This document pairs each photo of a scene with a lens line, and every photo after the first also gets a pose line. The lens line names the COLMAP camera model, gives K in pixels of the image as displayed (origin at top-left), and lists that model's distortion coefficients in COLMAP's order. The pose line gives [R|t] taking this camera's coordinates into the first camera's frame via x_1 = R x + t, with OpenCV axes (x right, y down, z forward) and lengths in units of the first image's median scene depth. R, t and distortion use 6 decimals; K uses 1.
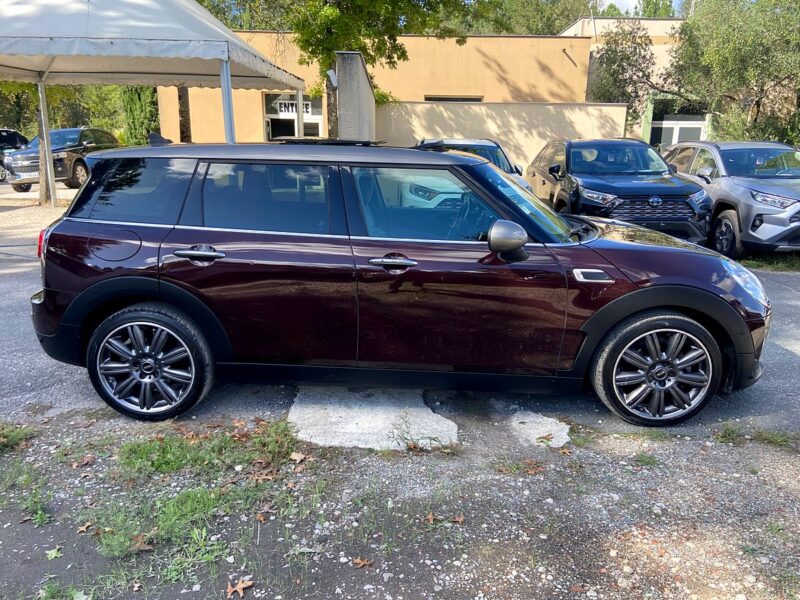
lens RADIAL K [[596.8, 0, 400.0], [0, 596.8, 300.0], [0, 0, 1]] dist [0.076174, -0.108126]
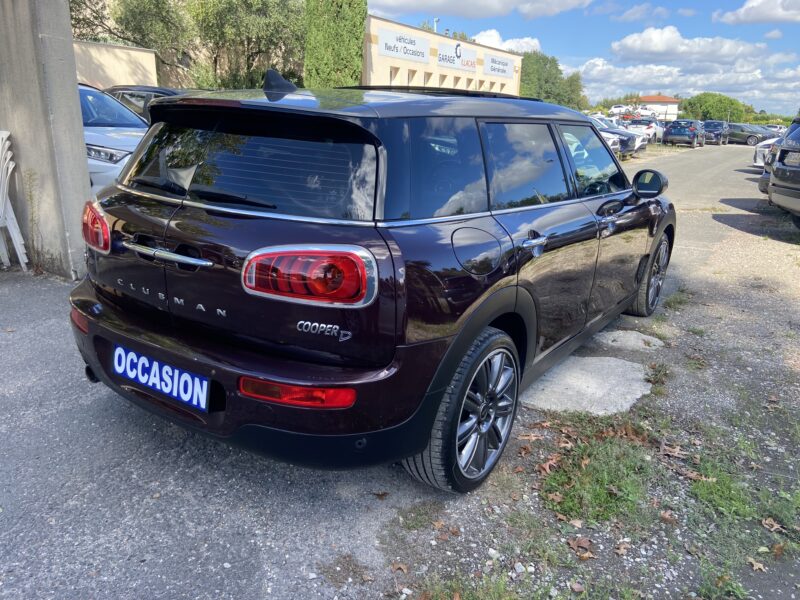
lens RADIAL K [[596.8, 0, 400.0], [0, 596.8, 300.0], [0, 0, 1]] dist [0.076174, -0.108126]
pose [[0.554341, -0.236126, 0.798092, -0.964006], [0.171891, 0.970718, 0.167807, -0.151480], [-0.814346, 0.044163, 0.578697, 0.621702]]
